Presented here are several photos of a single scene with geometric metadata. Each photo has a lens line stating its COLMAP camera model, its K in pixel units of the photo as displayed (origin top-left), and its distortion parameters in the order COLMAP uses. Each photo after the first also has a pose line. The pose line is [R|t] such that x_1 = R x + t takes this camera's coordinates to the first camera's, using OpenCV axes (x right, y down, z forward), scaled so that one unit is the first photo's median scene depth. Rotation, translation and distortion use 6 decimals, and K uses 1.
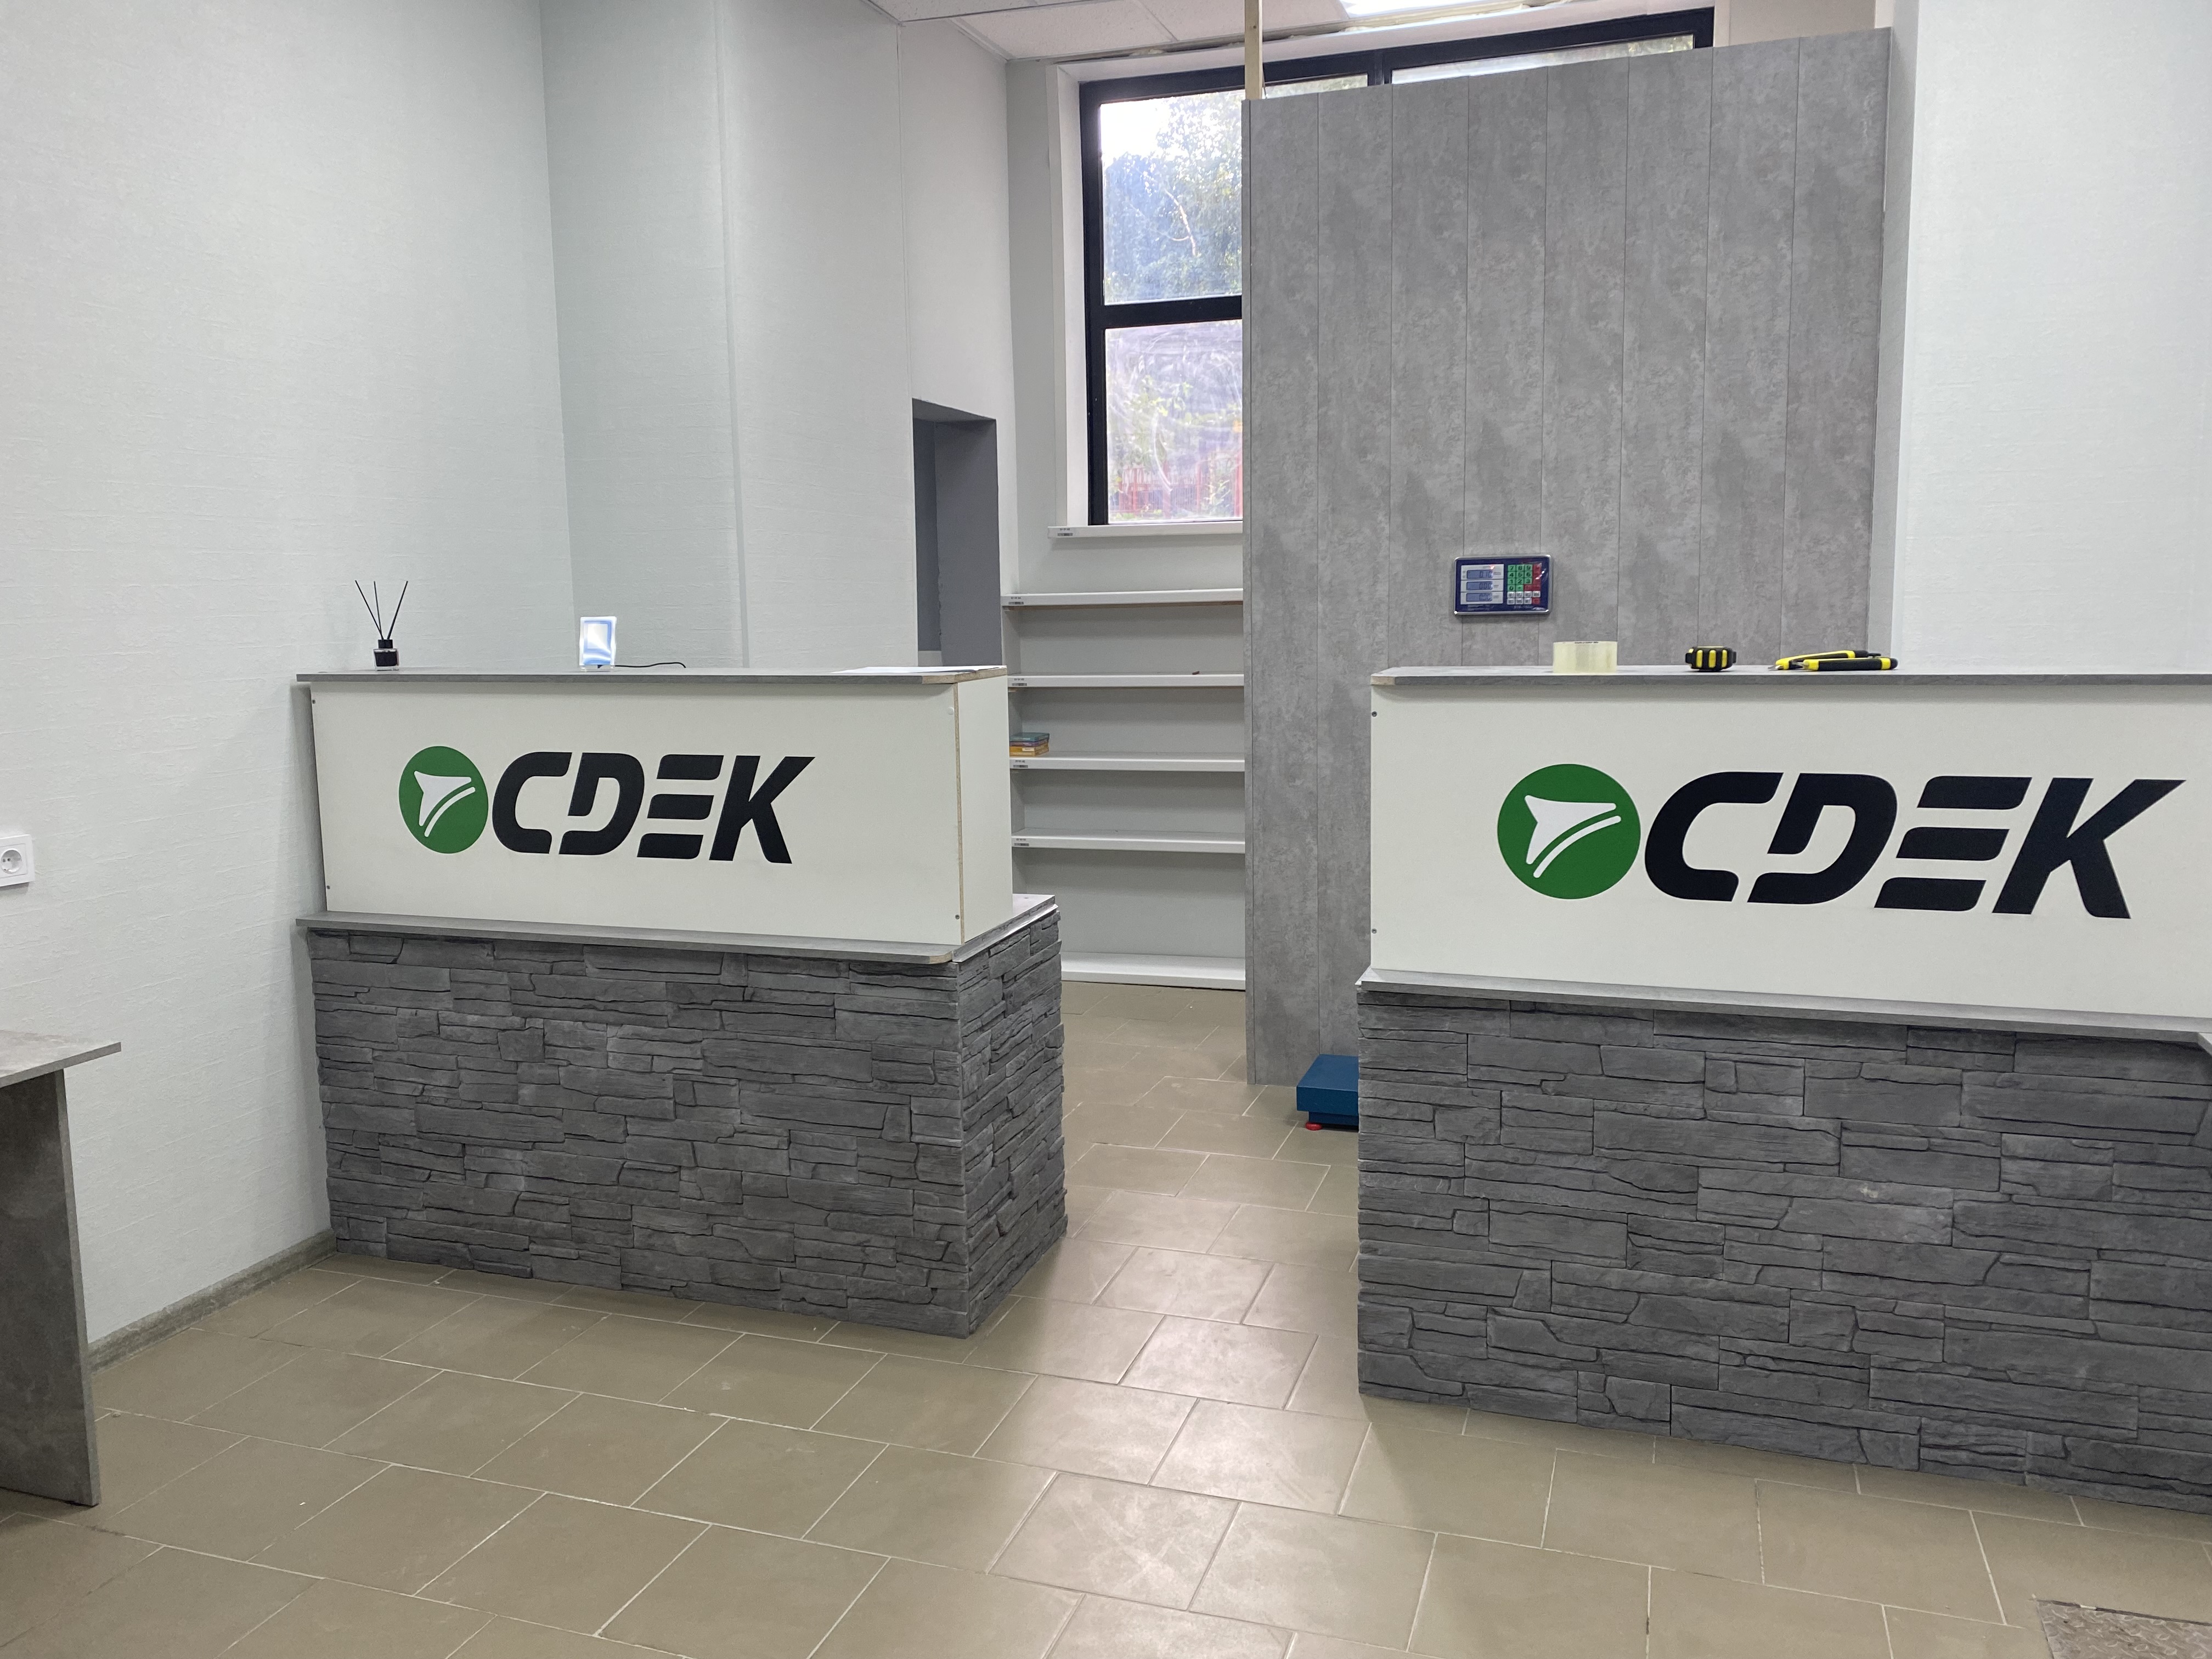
lens RADIAL K [[1668.3, 0, 1113.6], [0, 1668.3, 834.5], [0, 0, 1]] dist [0.029281, -0.010969]
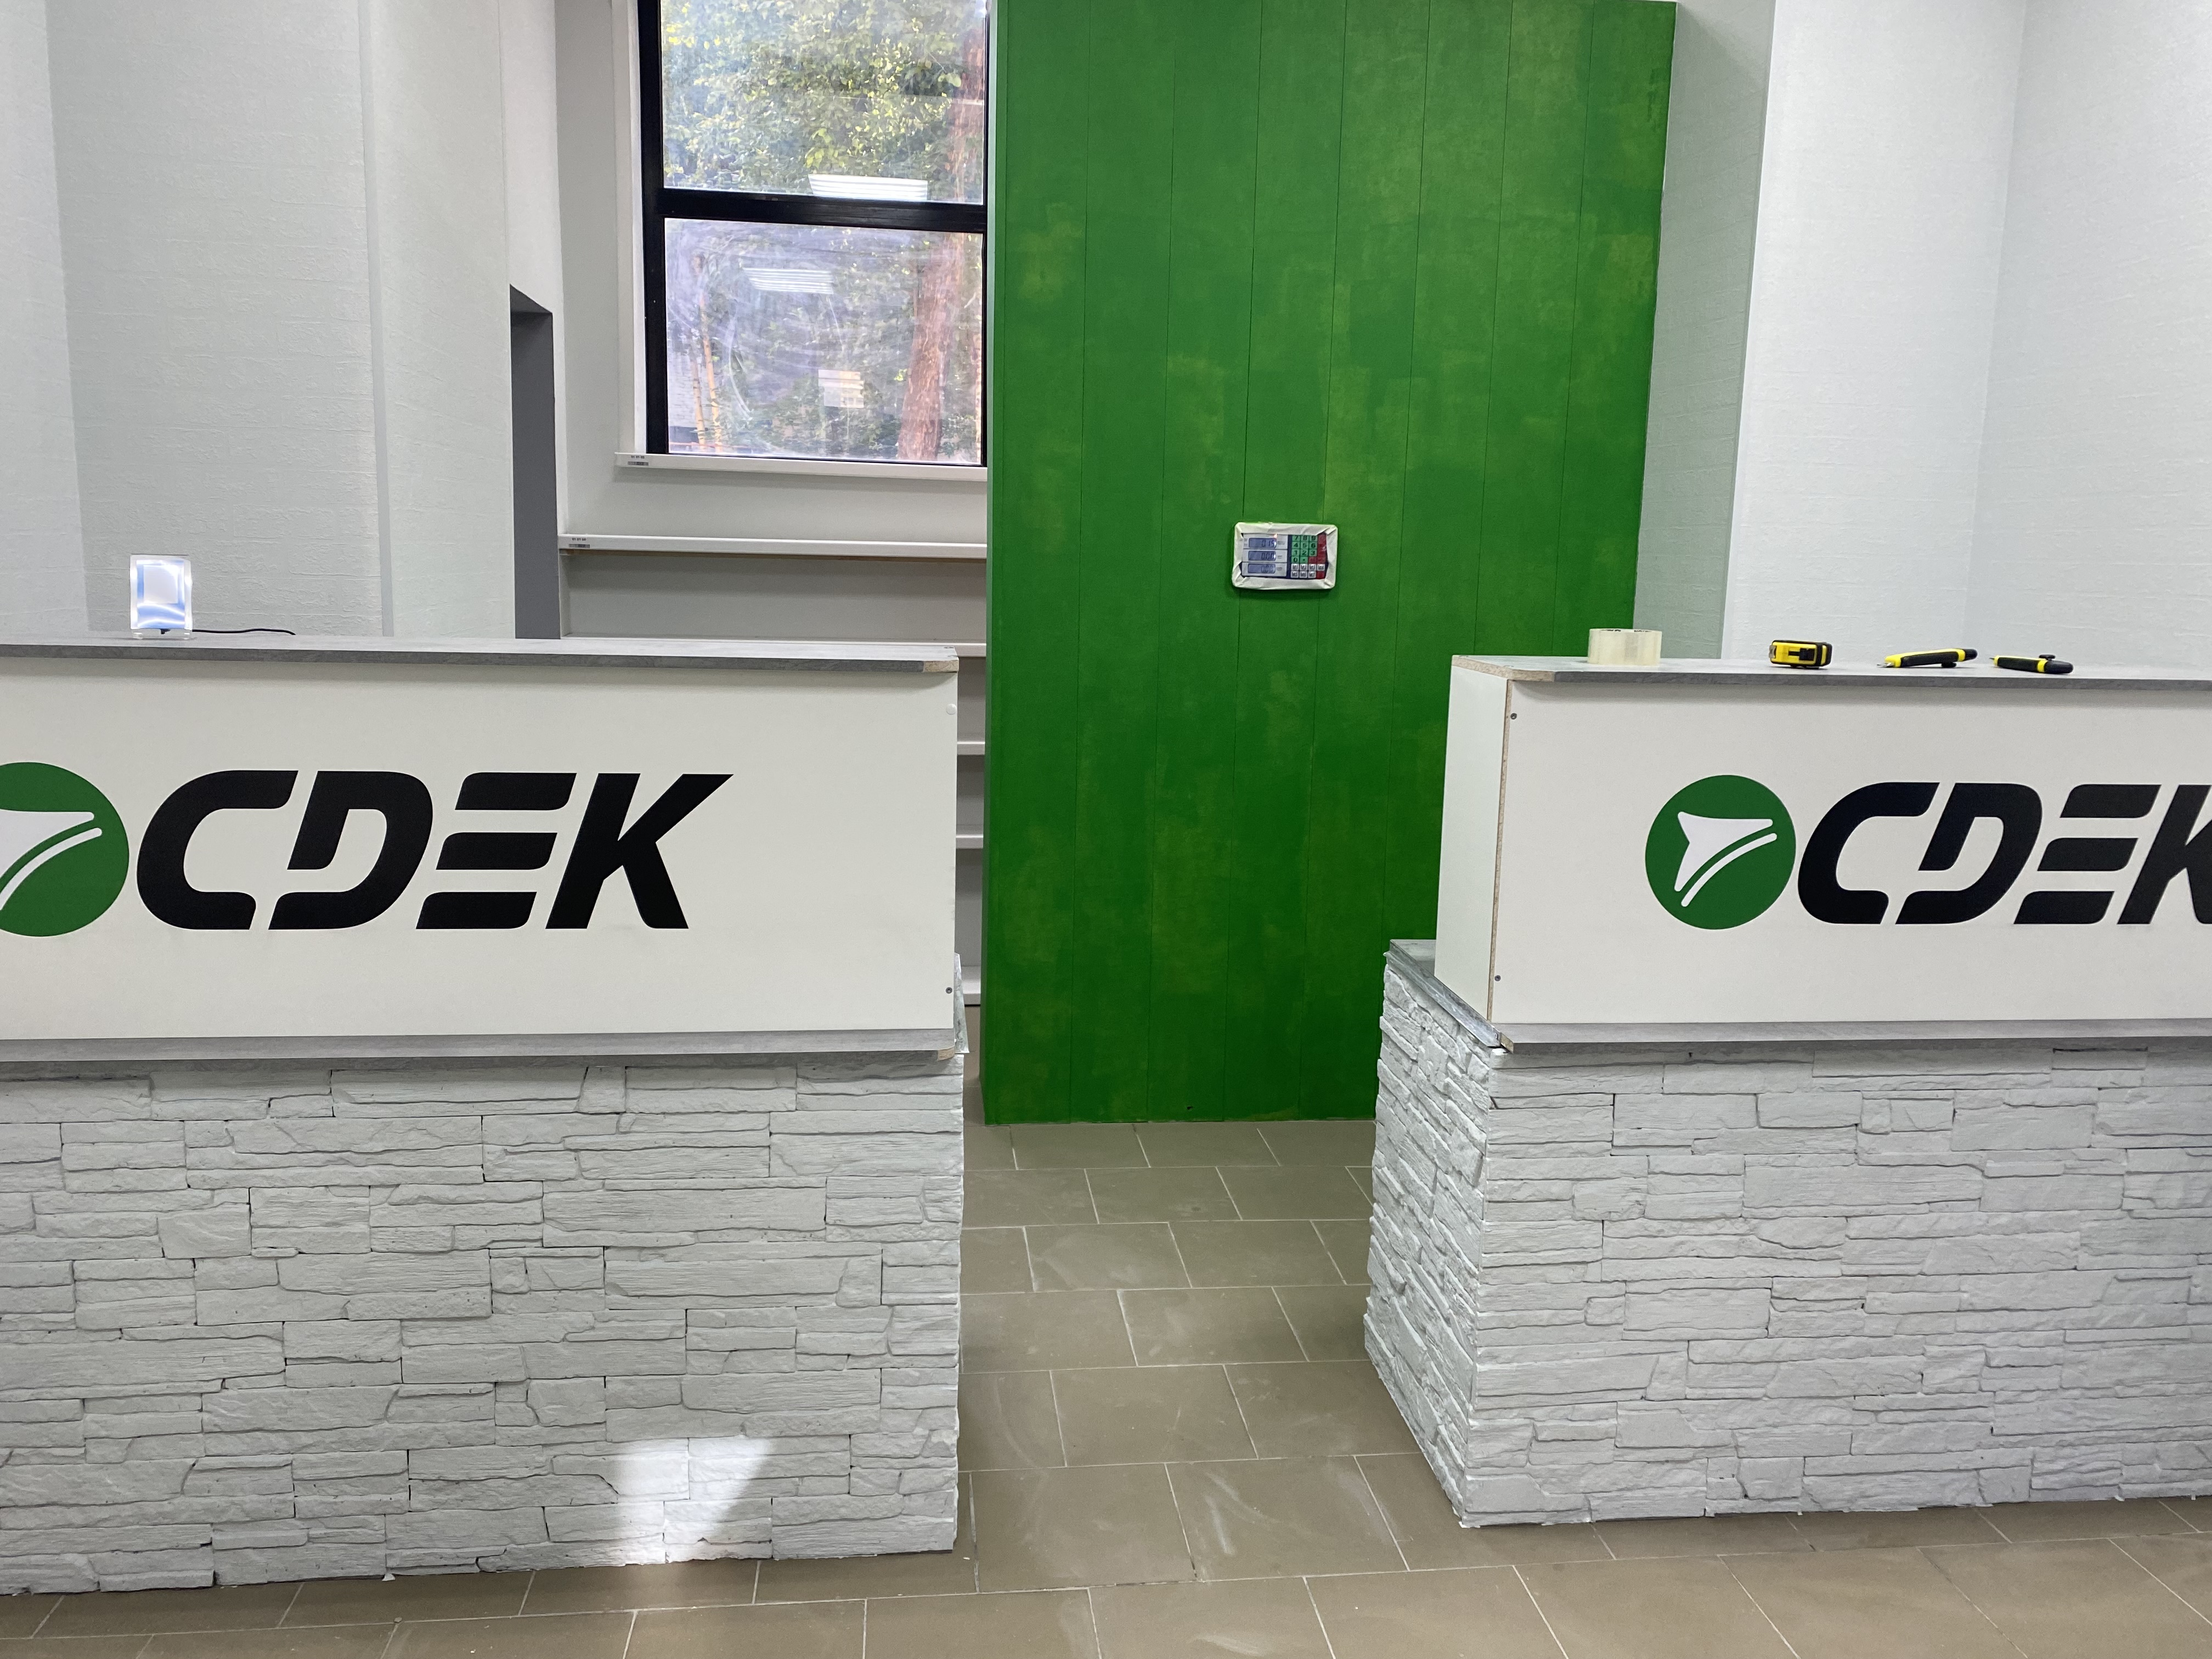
lens RADIAL K [[1668.3, 0, 1107.3], [0, 1668.3, 828.0], [0, 0, 1]] dist [0.029281, -0.010969]
pose [[0.900889, -0.033489, 0.432757, -0.357248], [0.023128, 0.999306, 0.029185, -0.042990], [-0.433434, -0.016283, 0.901038, 0.320657]]
